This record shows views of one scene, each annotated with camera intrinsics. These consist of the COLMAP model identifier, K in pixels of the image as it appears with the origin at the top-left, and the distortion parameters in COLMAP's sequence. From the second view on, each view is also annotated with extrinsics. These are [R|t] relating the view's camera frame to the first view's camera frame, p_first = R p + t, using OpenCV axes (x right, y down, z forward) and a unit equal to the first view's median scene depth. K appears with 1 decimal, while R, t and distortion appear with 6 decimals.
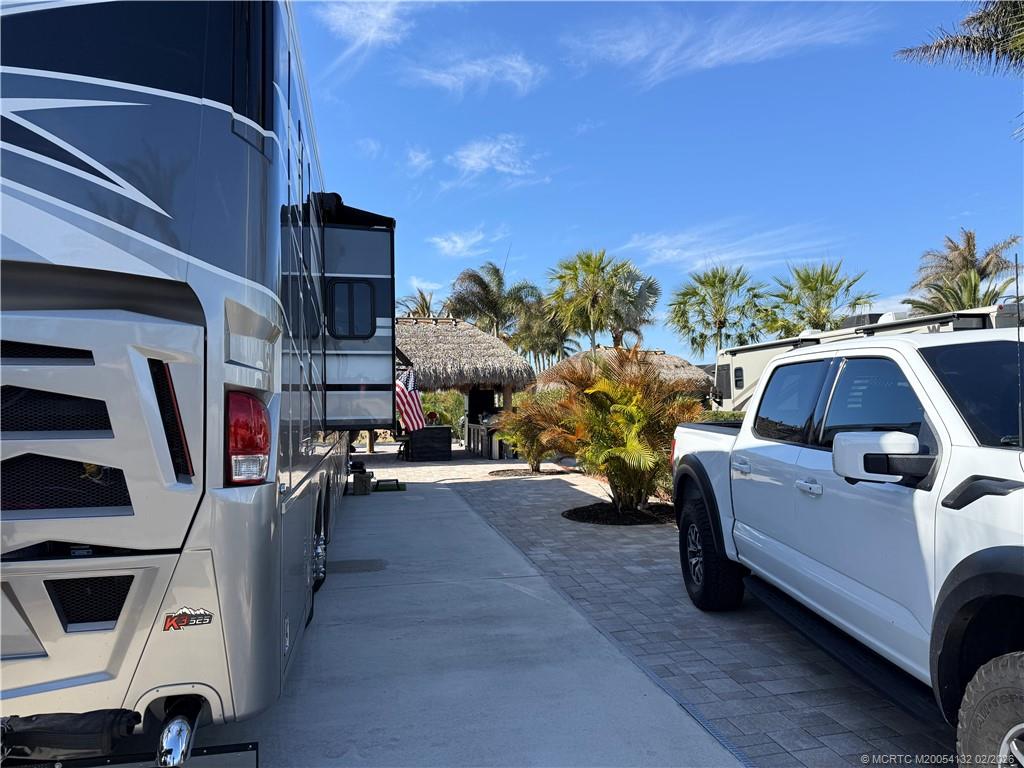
lens RADIAL K [[718.9, 0, 507.7], [0, 718.9, 425.4], [0, 0, 1]] dist [0.075890, -0.142801]
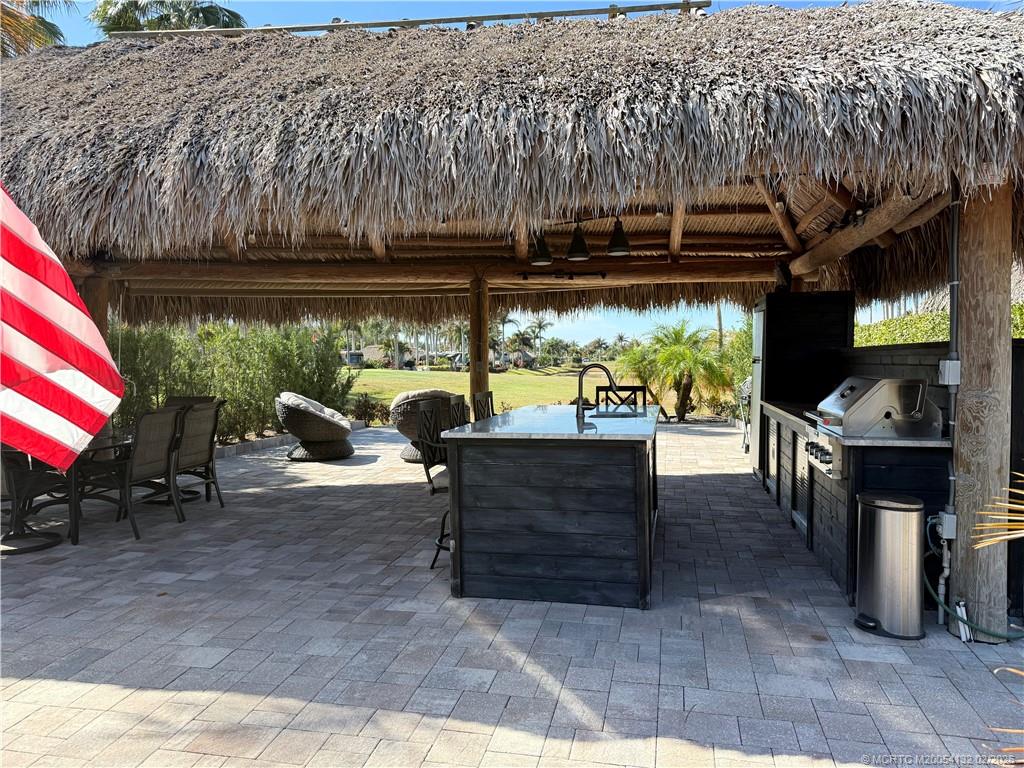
lens RADIAL K [[715.8, 0, 512.0], [0, 715.8, 384.0], [0, 0, 1]] dist [0.092610, -0.137678]
pose [[0.915508, 0.016297, -0.401970, -0.004355], [-0.010985, 0.999819, 0.015517, -0.002080], [0.402150, -0.009790, 0.915522, 0.104731]]
